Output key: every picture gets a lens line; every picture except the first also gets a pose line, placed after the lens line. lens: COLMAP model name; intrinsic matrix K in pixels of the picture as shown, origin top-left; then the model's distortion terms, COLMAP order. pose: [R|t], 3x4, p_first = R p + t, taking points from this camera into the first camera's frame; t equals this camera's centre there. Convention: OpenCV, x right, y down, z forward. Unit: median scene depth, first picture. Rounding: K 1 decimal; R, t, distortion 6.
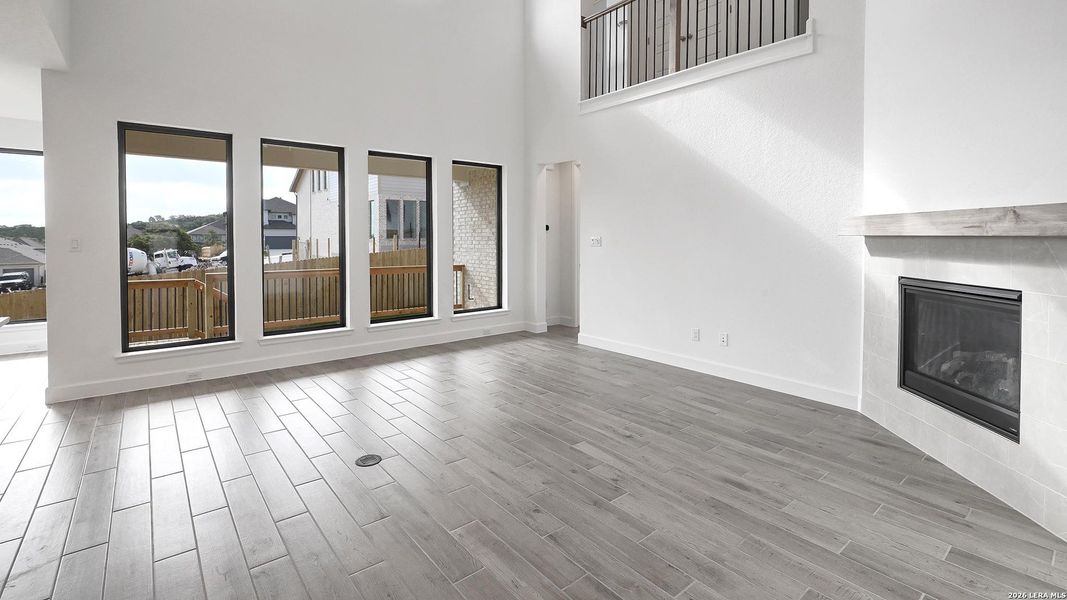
lens RADIAL K [[474.5, 0, 530.3], [0, 474.5, 295.8], [0, 0, 1]] dist [-0.003555, -0.000242]
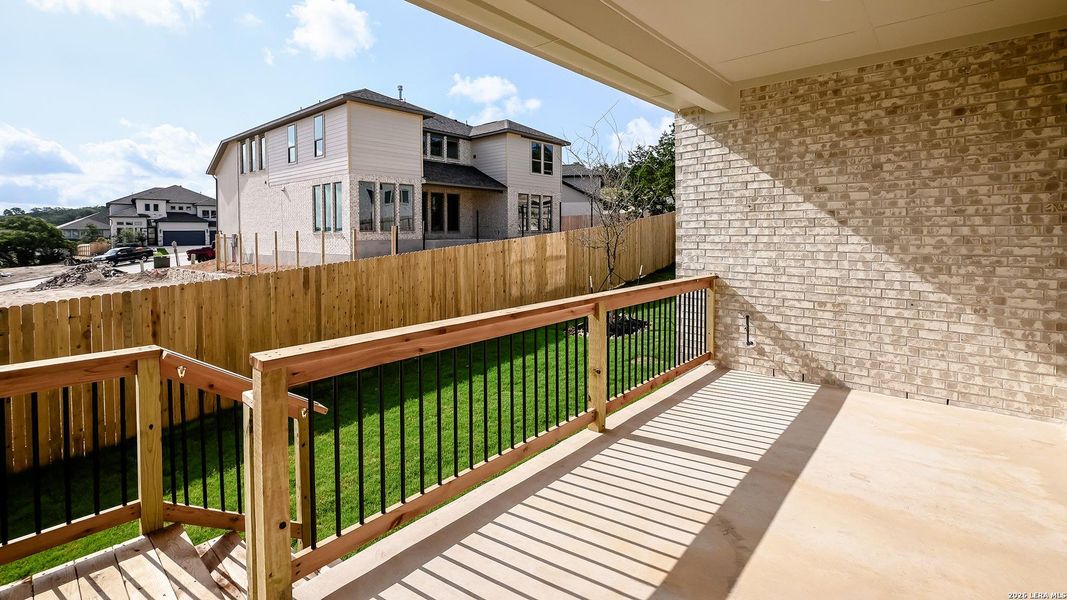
lens RADIAL K [[474.5, 0, 533.4], [0, 474.5, 285.1], [0, 0, 1]] dist [-0.003555, -0.000242]
pose [[0.986392, -0.026879, 0.162199, -0.439576], [0.027881, 0.999604, -0.003906, -0.061245], [-0.162030, 0.008375, 0.986750, 0.552802]]
